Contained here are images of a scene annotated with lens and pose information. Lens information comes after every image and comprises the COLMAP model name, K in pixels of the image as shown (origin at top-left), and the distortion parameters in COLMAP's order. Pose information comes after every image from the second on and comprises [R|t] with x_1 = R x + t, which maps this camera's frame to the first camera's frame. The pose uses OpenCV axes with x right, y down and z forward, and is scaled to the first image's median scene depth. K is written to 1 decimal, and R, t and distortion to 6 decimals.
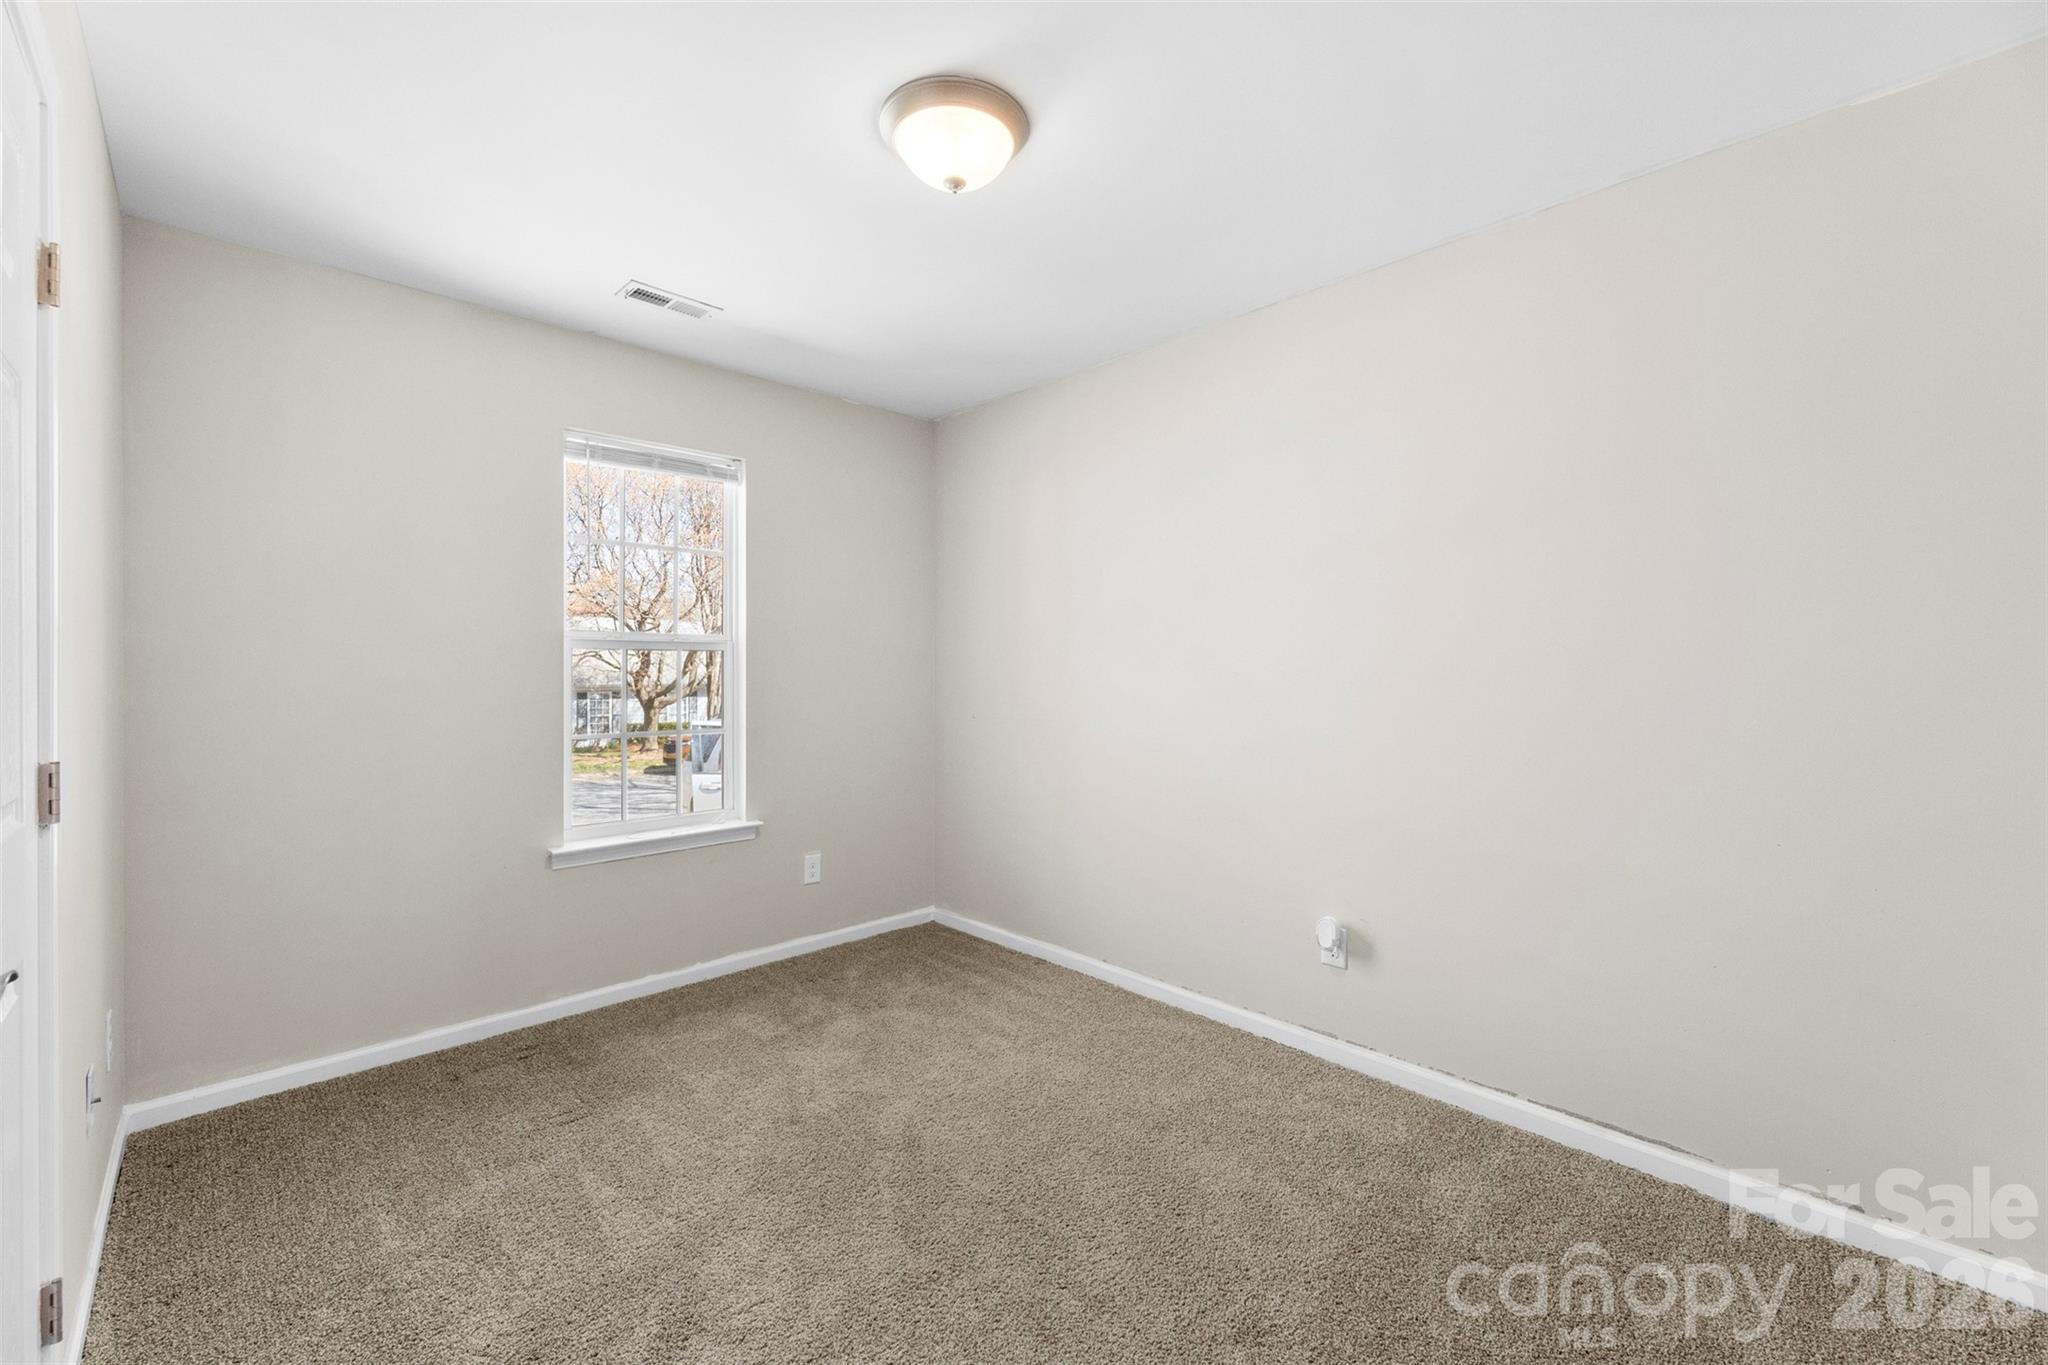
lens RADIAL K [[827.4, 0, 1009.7], [0, 827.4, 677.3], [0, 0, 1]] dist [0.000195, -0.000470]
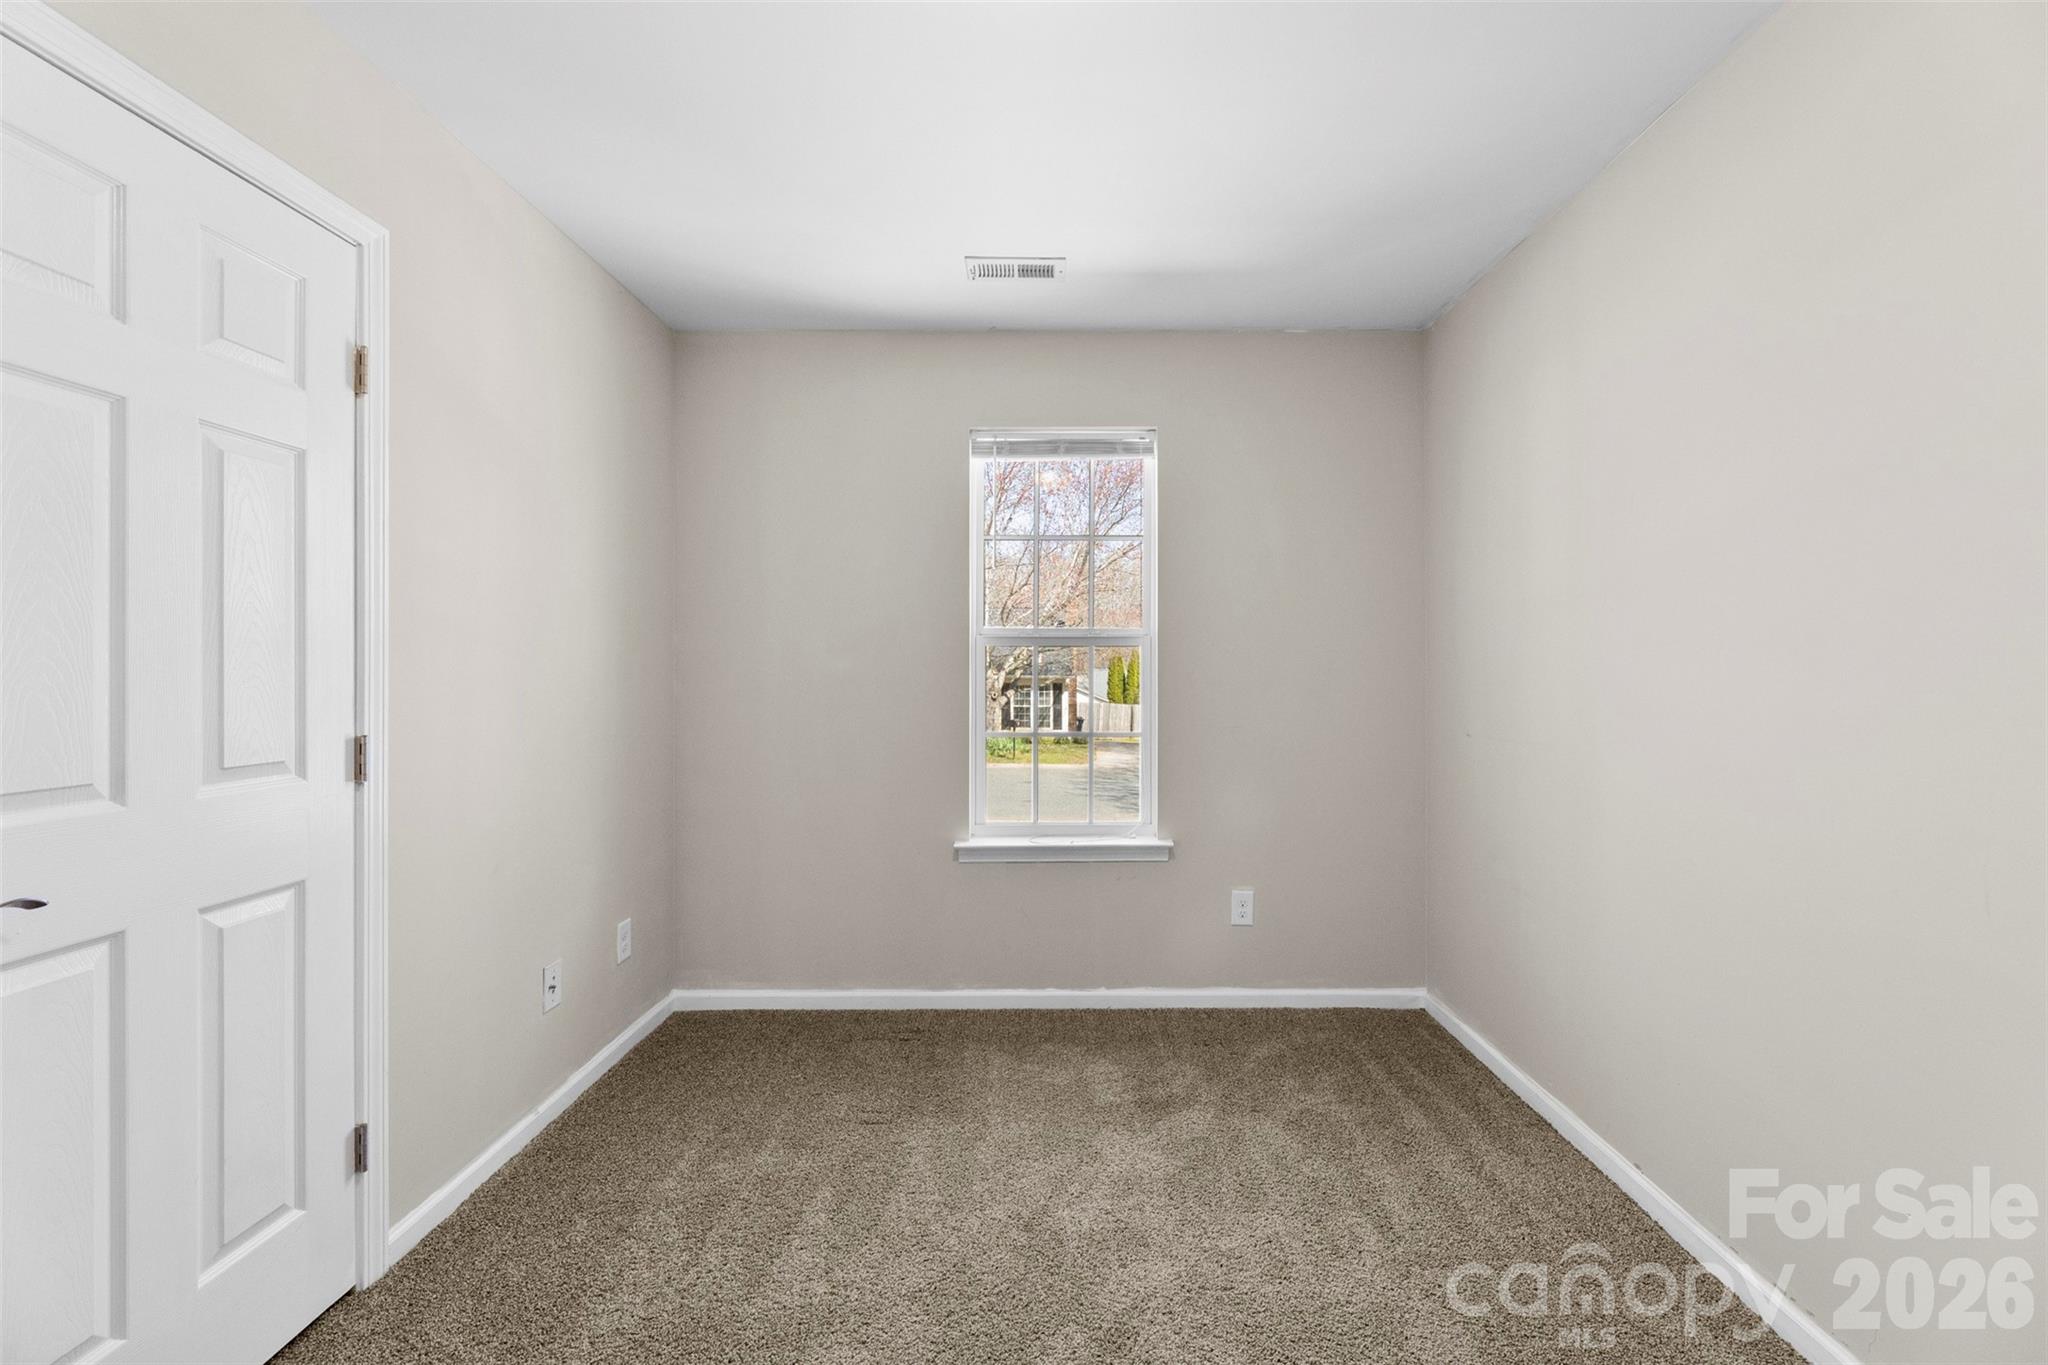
lens RADIAL K [[827.4, 0, 1097.9], [0, 827.4, 672.4], [0, 0, 1]] dist [0.000195, -0.000470]
pose [[0.730754, 0.002691, -0.682636, 0.263560], [-0.005522, 0.999983, -0.001969, -0.001361], [0.682619, 0.005209, 0.730756, 0.354578]]
